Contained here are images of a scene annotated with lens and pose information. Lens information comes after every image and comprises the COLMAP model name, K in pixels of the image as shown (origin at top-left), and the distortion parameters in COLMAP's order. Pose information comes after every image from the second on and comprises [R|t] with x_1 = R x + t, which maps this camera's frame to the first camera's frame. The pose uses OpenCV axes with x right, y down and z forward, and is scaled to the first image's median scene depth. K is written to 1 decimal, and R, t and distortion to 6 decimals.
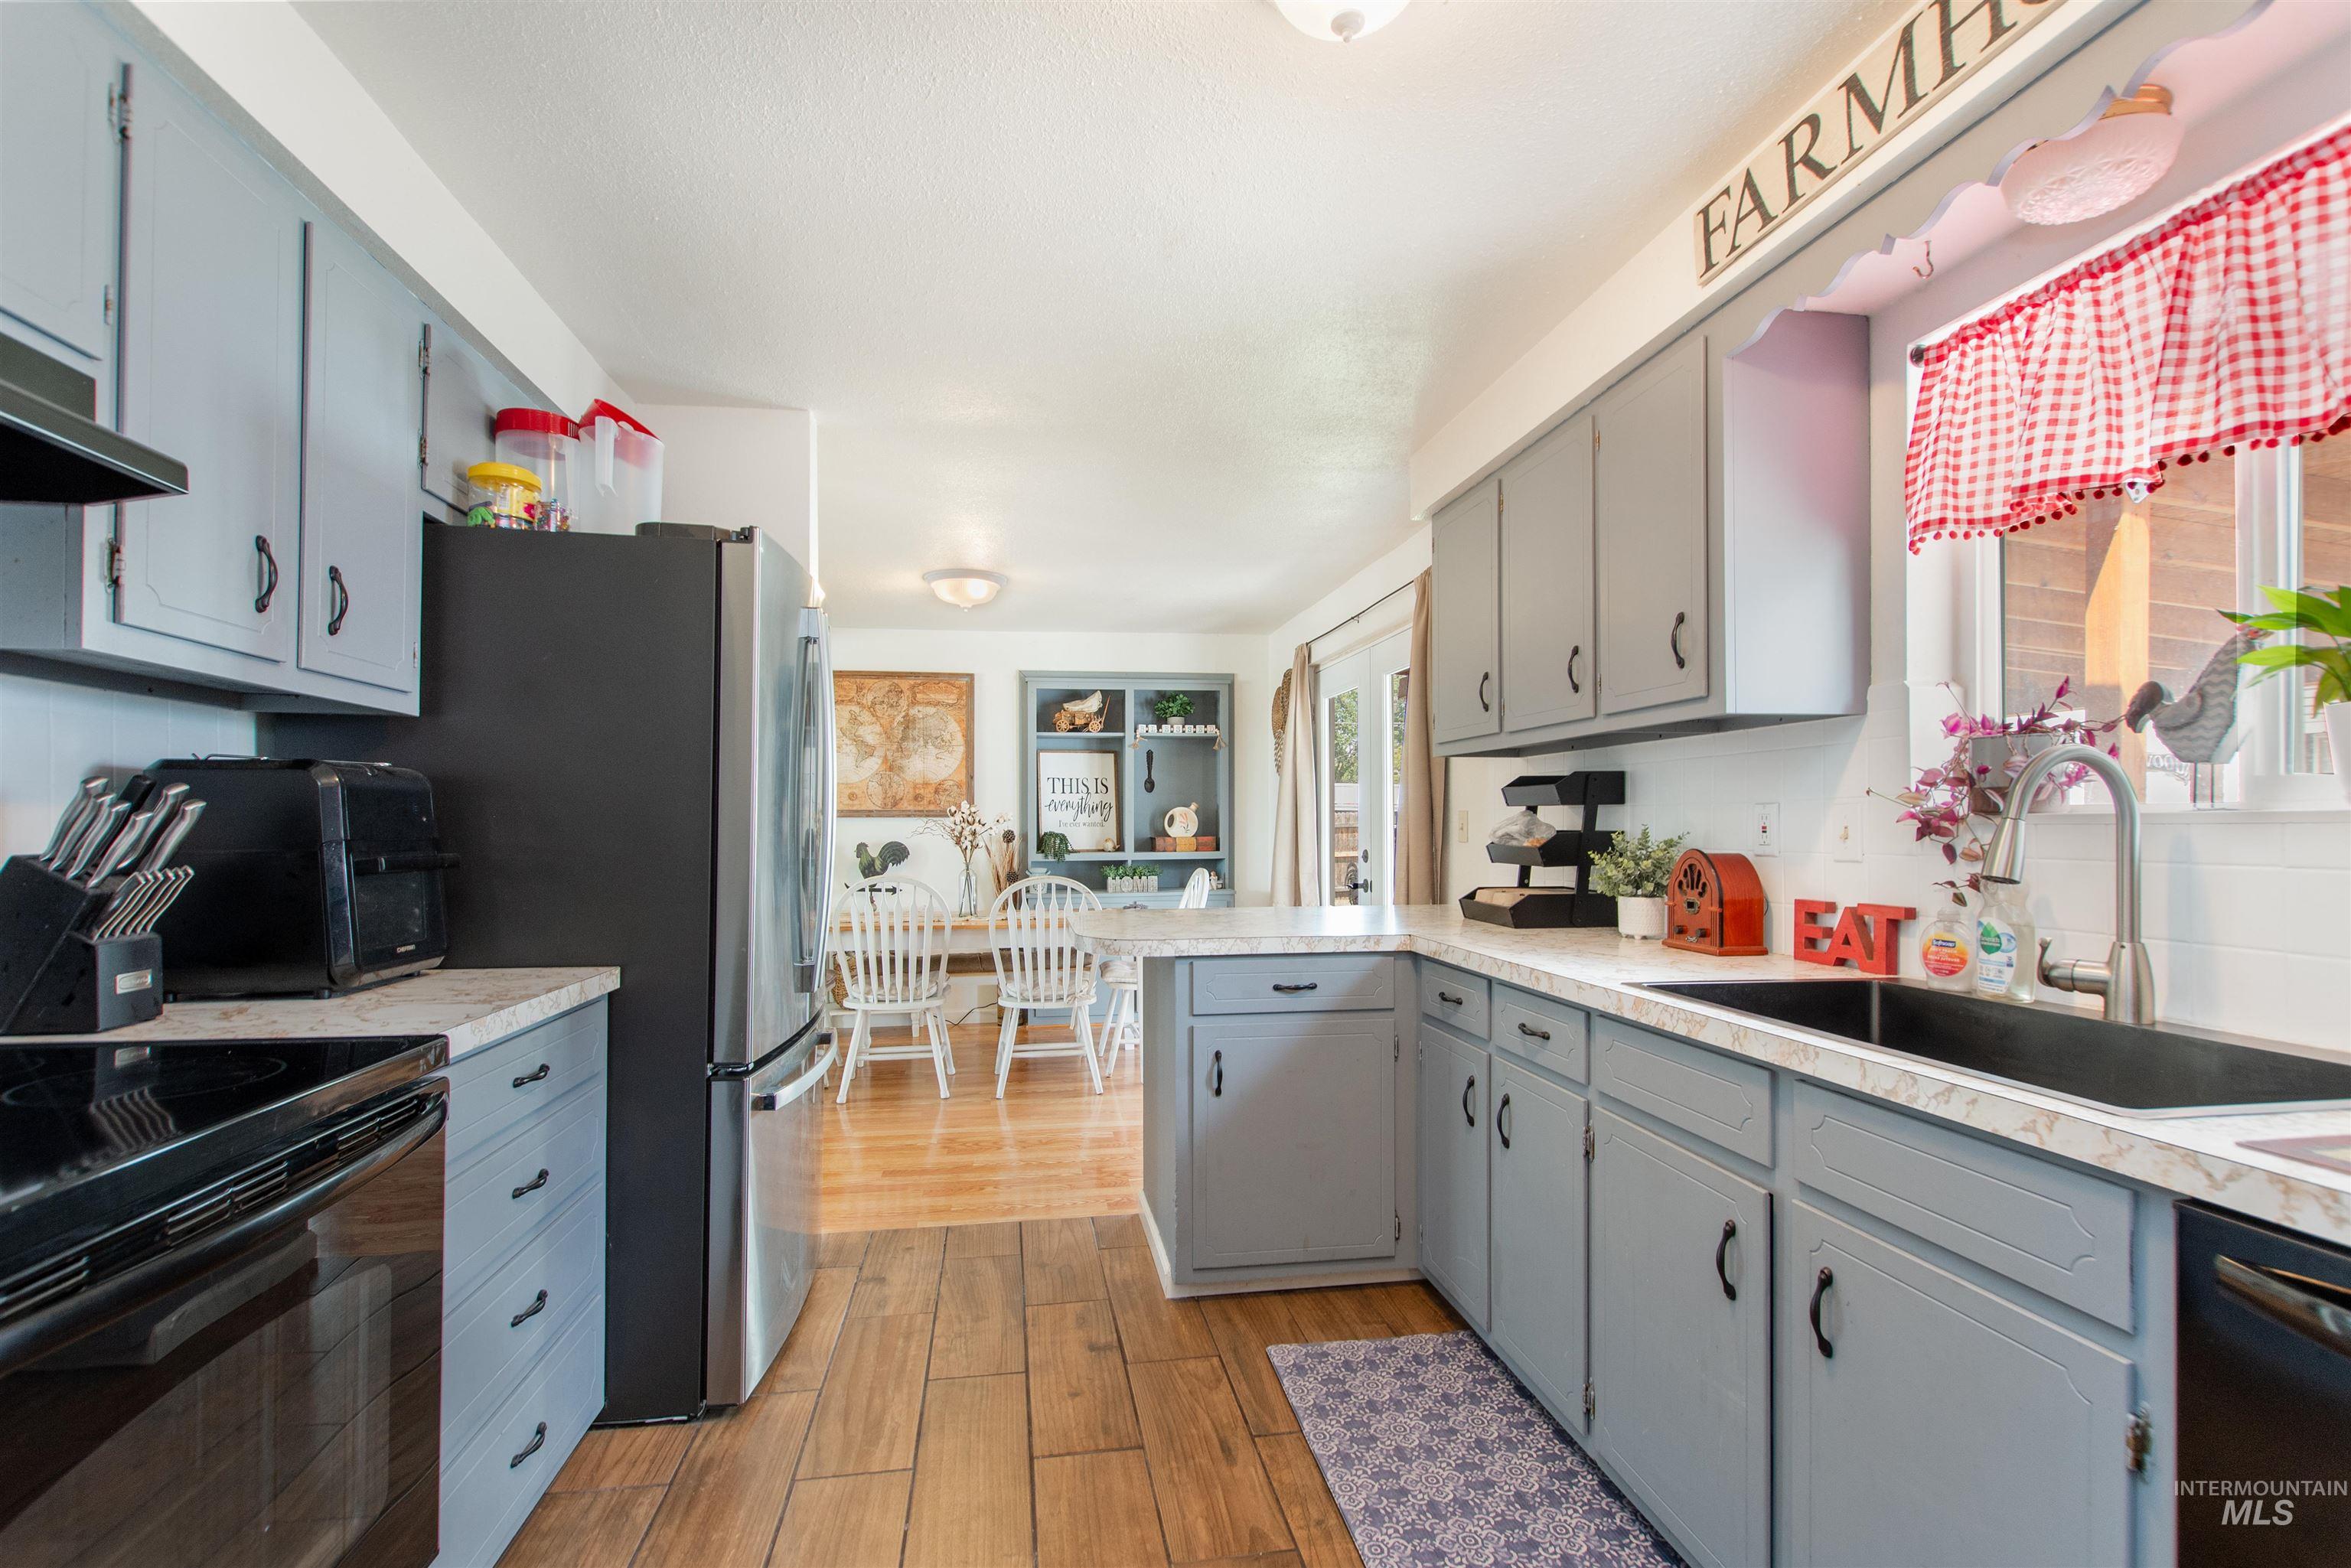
lens RADIAL K [[1036.8, 0, 1189.2], [0, 1036.8, 808.2], [0, 0, 1]] dist [-0.000361, 0.000048]
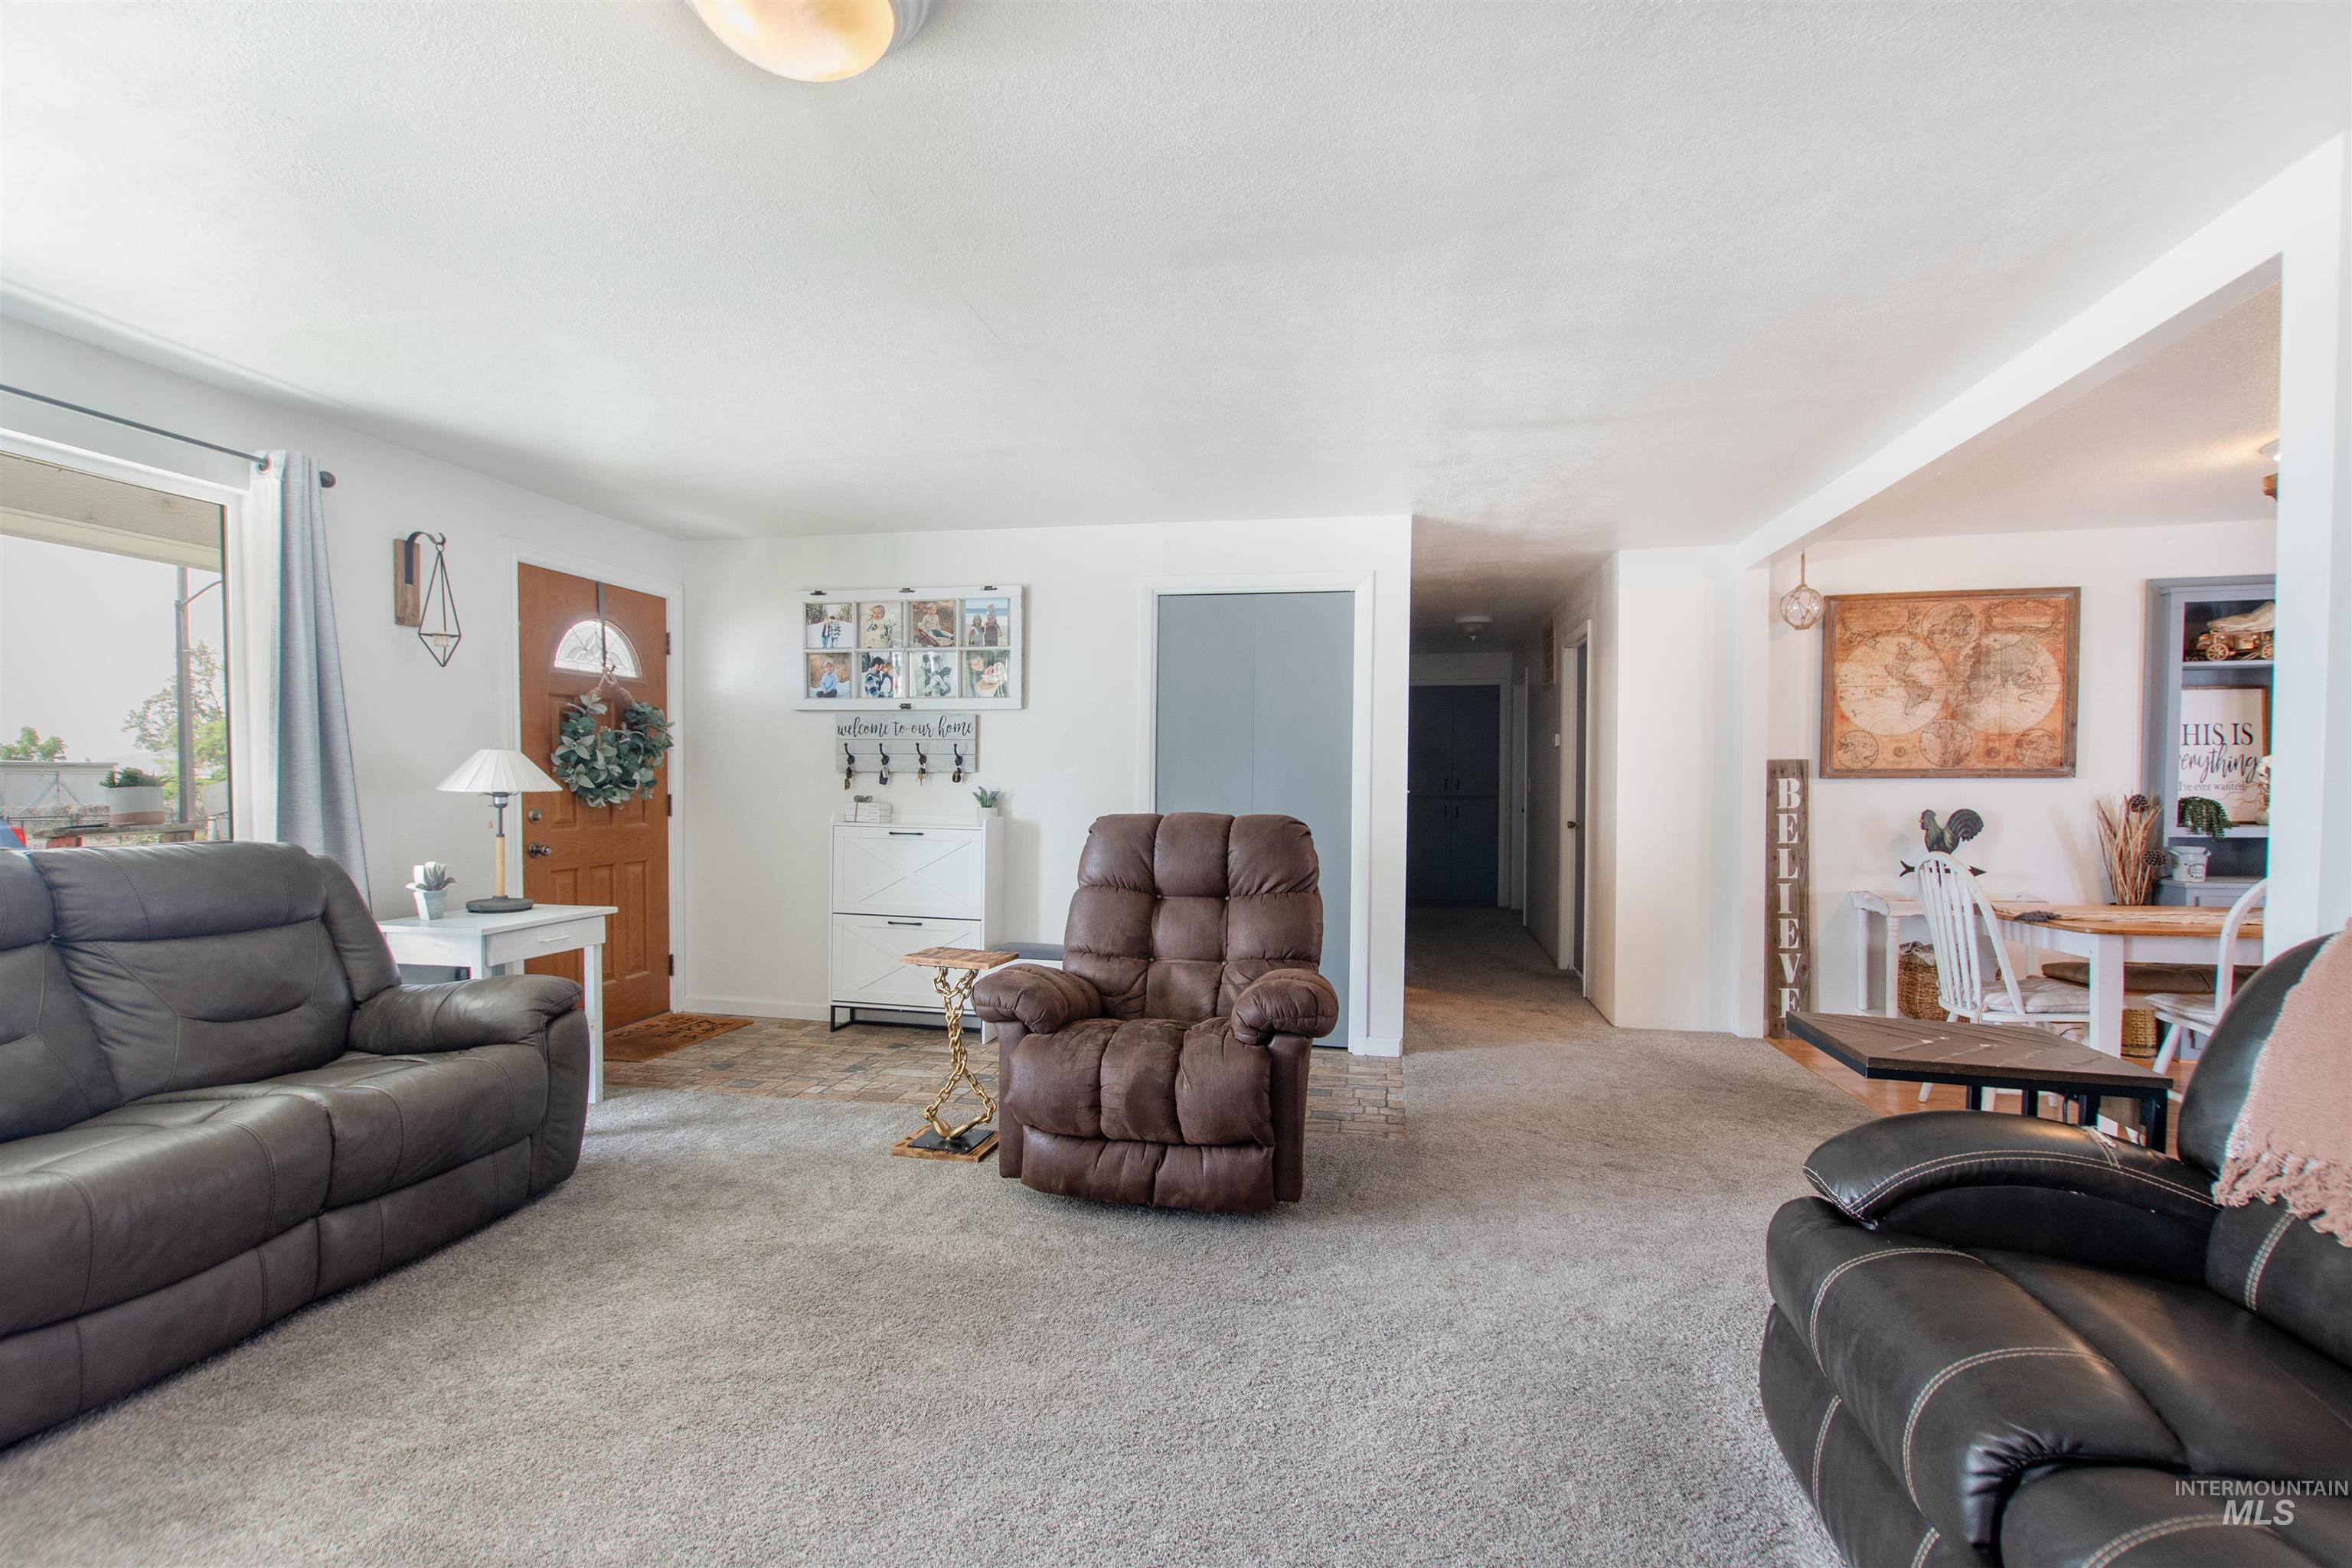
lens RADIAL K [[1037.3, 0, 1189.7], [0, 1037.3, 808.2], [0, 0, 1]] dist [-0.000361, 0.000048]
pose [[0.944184, 0.007163, -0.329342, -0.570789], [0.004973, 0.999340, 0.035991, 0.000536], [0.329382, -0.035620, 0.943525, 0.070415]]
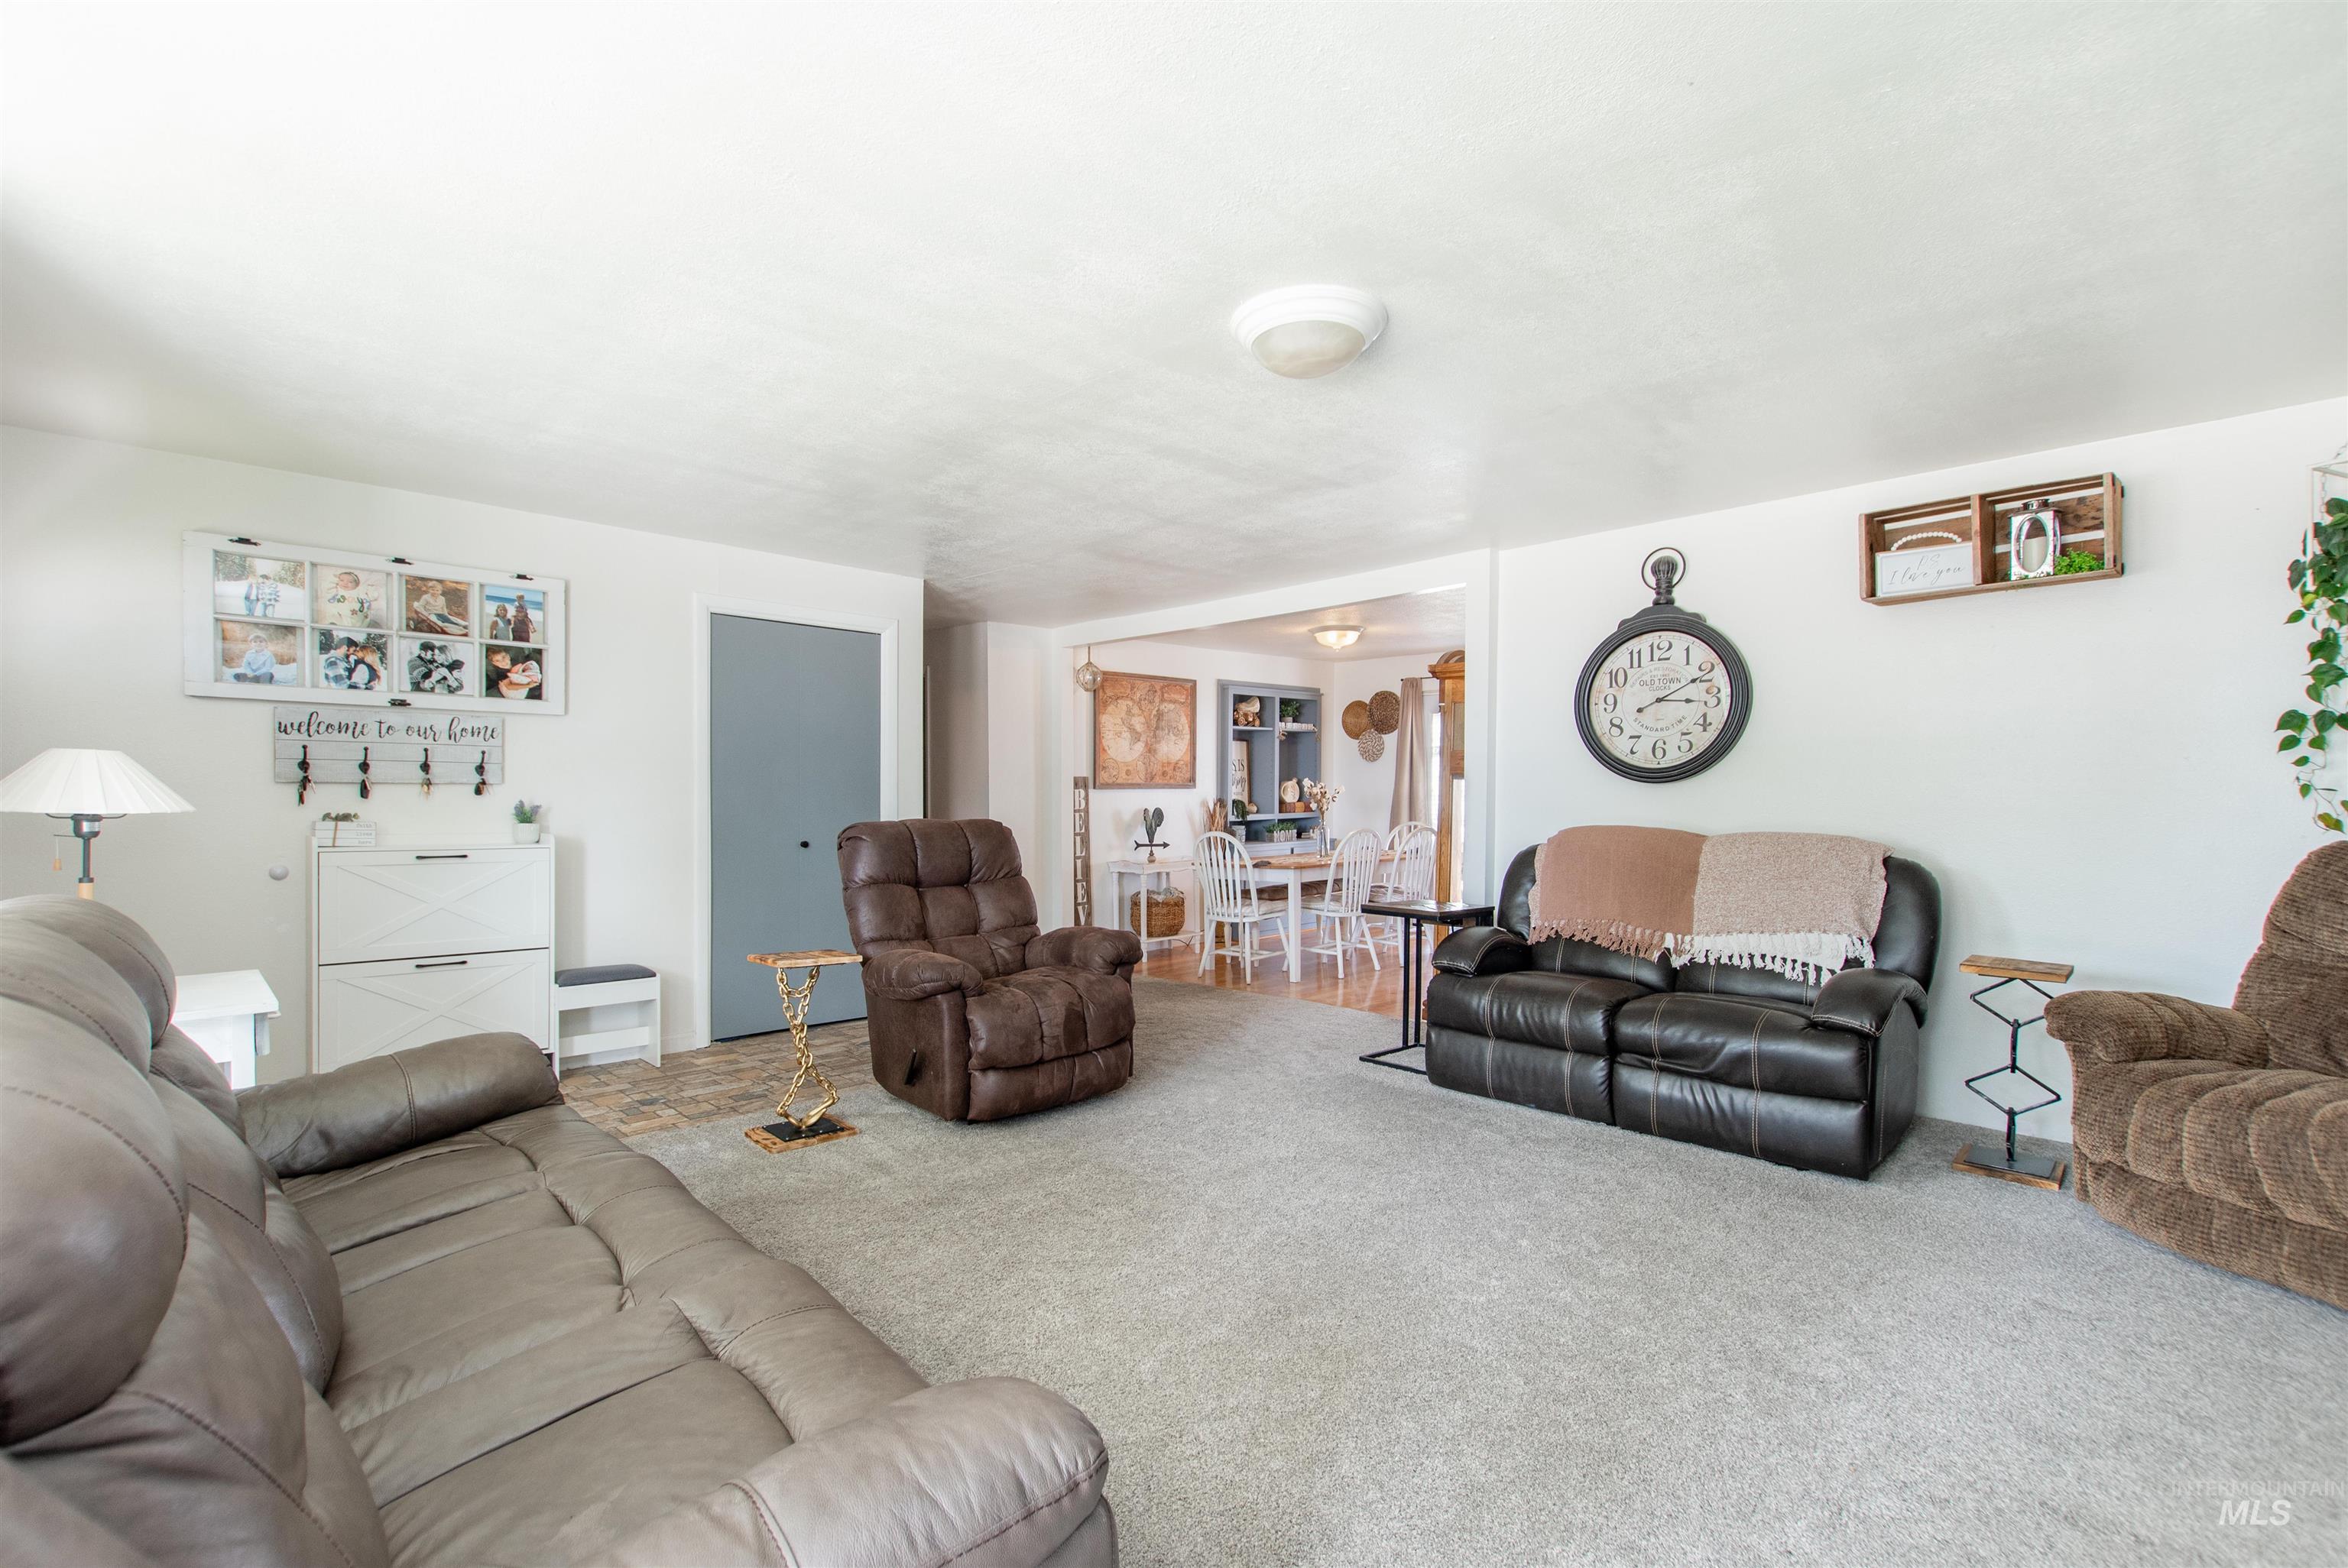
lens RADIAL K [[1028.1, 0, 1104.1], [0, 1028.1, 796.3], [0, 0, 1]] dist [0.001365, 0.000216]
pose [[0.833865, -0.006476, 0.551931, -1.033818], [-0.004166, 0.999829, 0.018024, -0.004697], [-0.551953, -0.017329, 0.833695, -0.031791]]
